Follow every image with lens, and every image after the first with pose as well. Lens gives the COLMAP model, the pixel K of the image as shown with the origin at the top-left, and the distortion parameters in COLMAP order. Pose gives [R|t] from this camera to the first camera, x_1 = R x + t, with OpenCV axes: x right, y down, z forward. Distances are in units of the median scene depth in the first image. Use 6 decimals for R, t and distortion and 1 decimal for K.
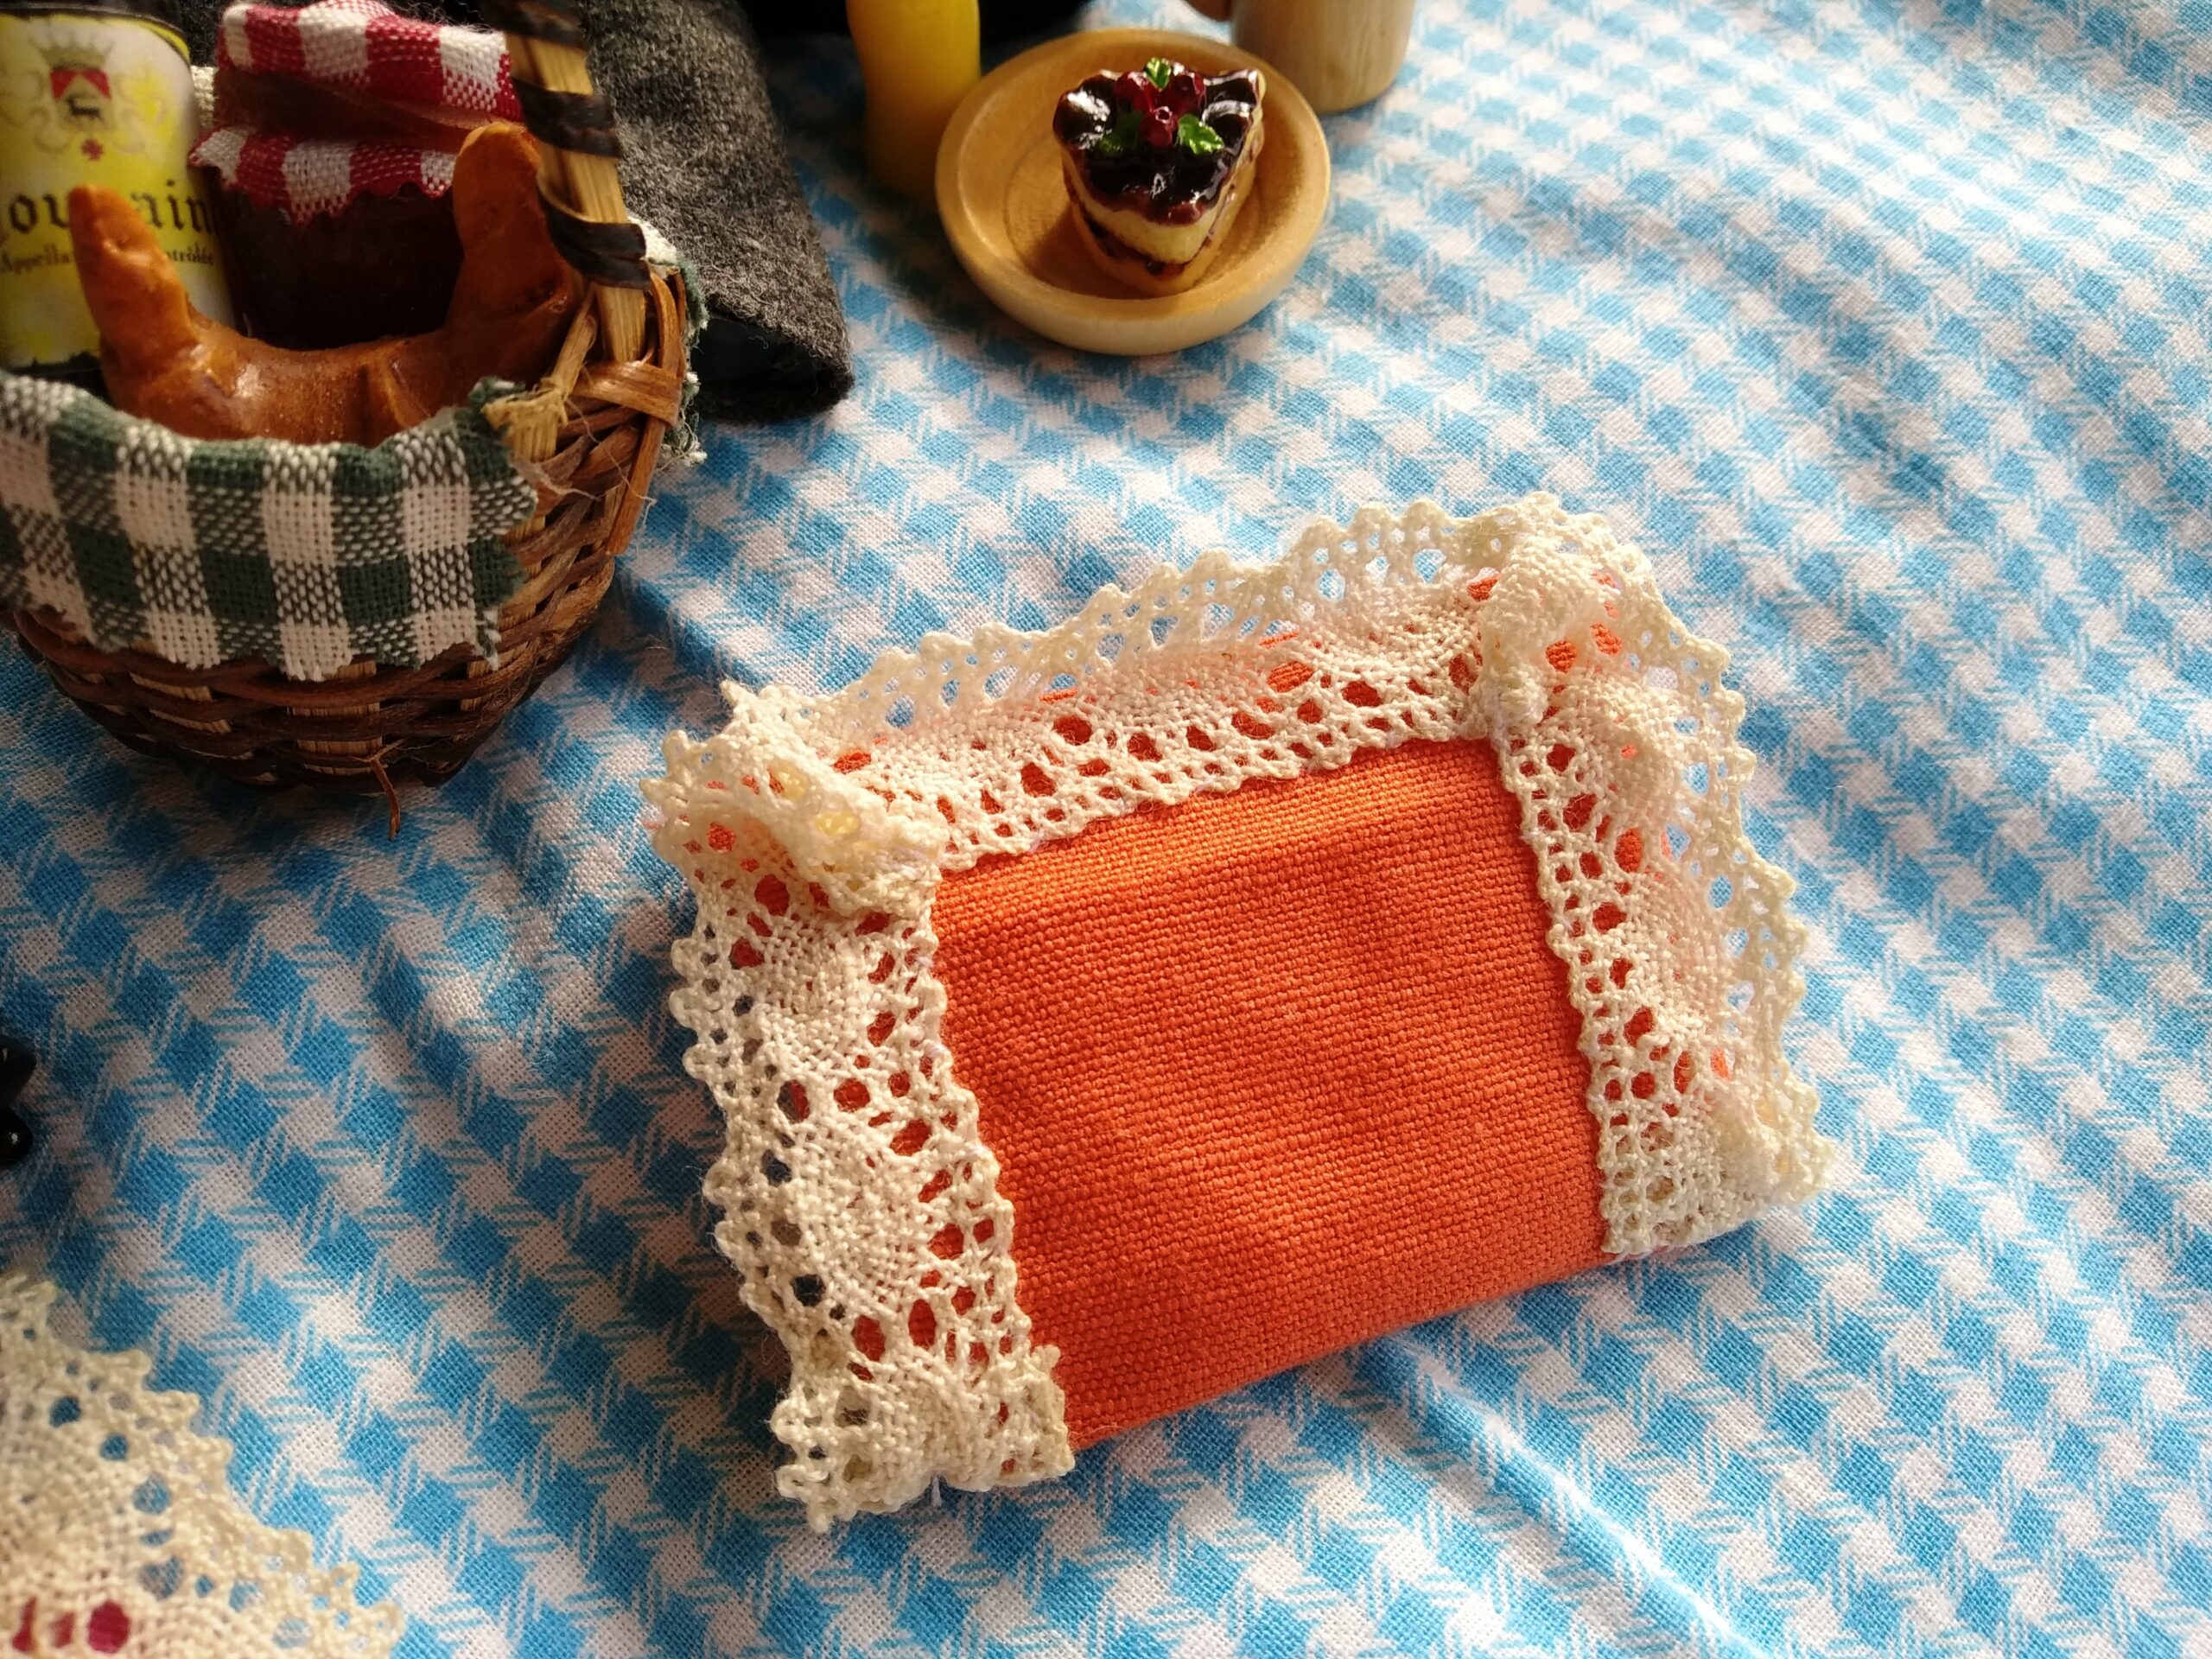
lens RADIAL K [[1708.3, 0, 1108.2], [0, 1708.3, 875.8], [0, 0, 1]] dist [-0.007719, -0.030038]
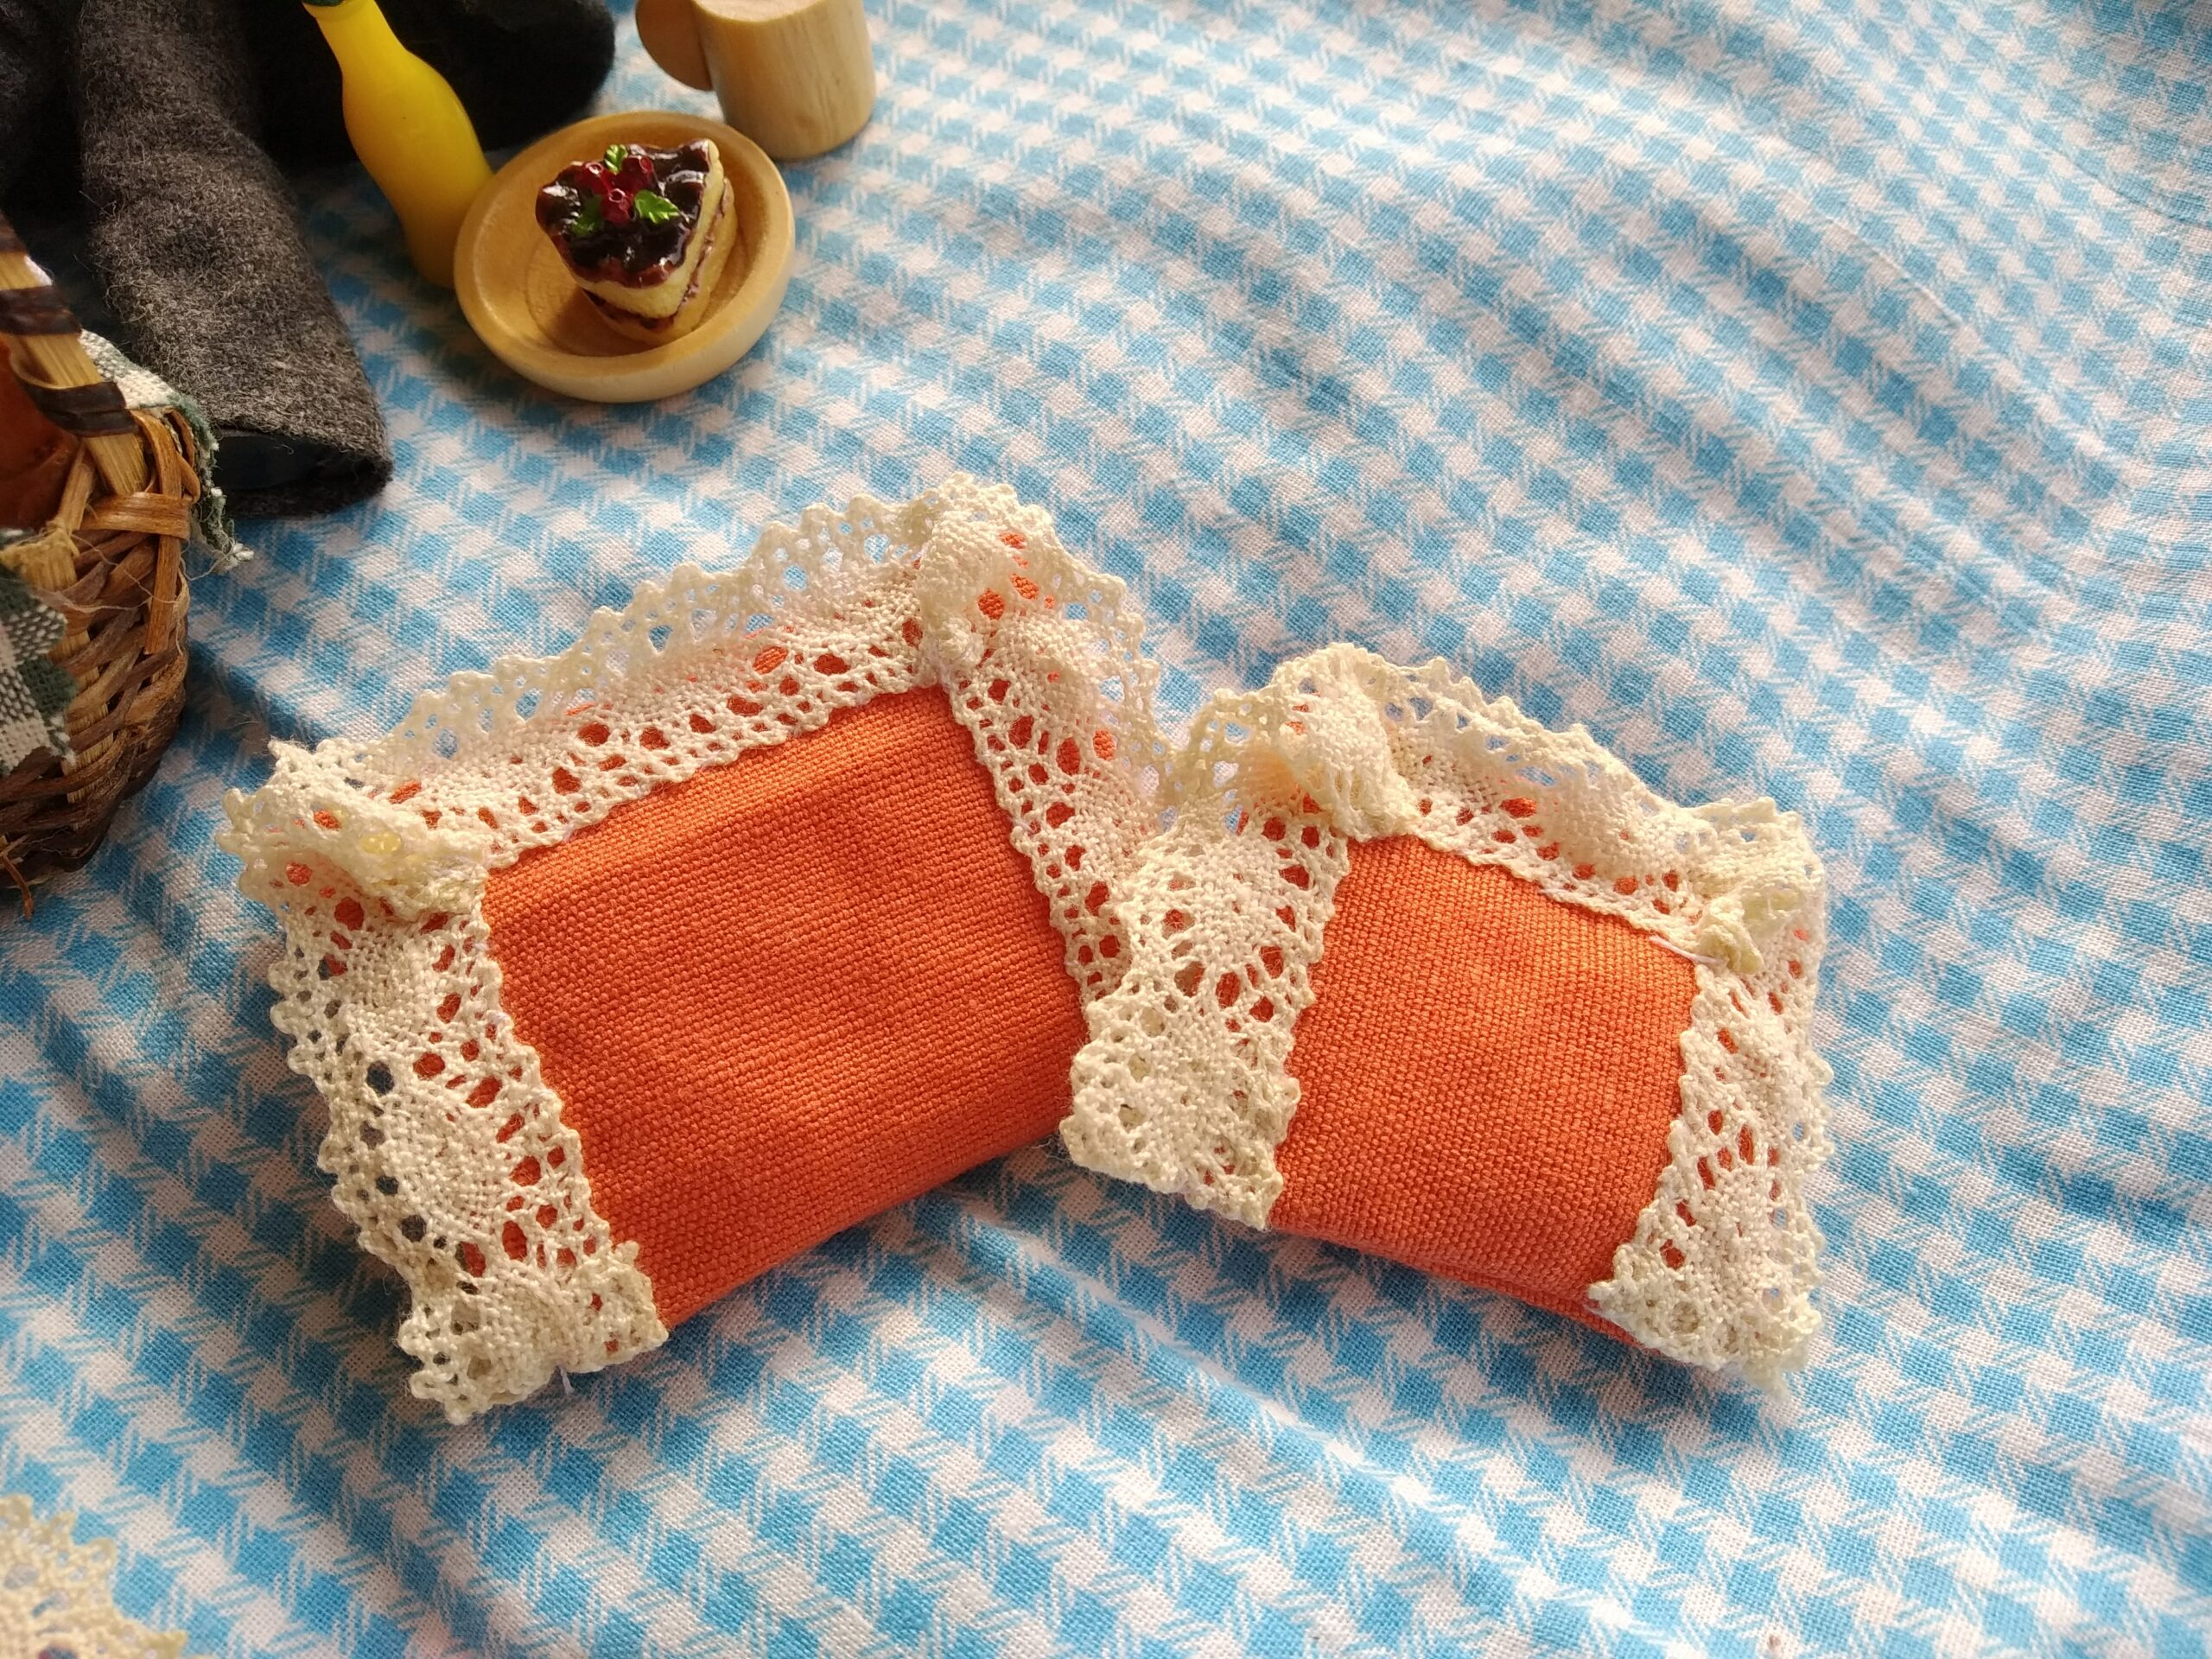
lens RADIAL K [[1708.3, 0, 1099.8], [0, 1708.3, 876.4], [0, 0, 1]] dist [-0.007719, -0.030038]
pose [[0.985592, -0.167073, 0.026363, 0.282708], [0.166738, 0.985895, 0.014451, 0.054665], [-0.028406, -0.009847, 0.999548, -0.195954]]
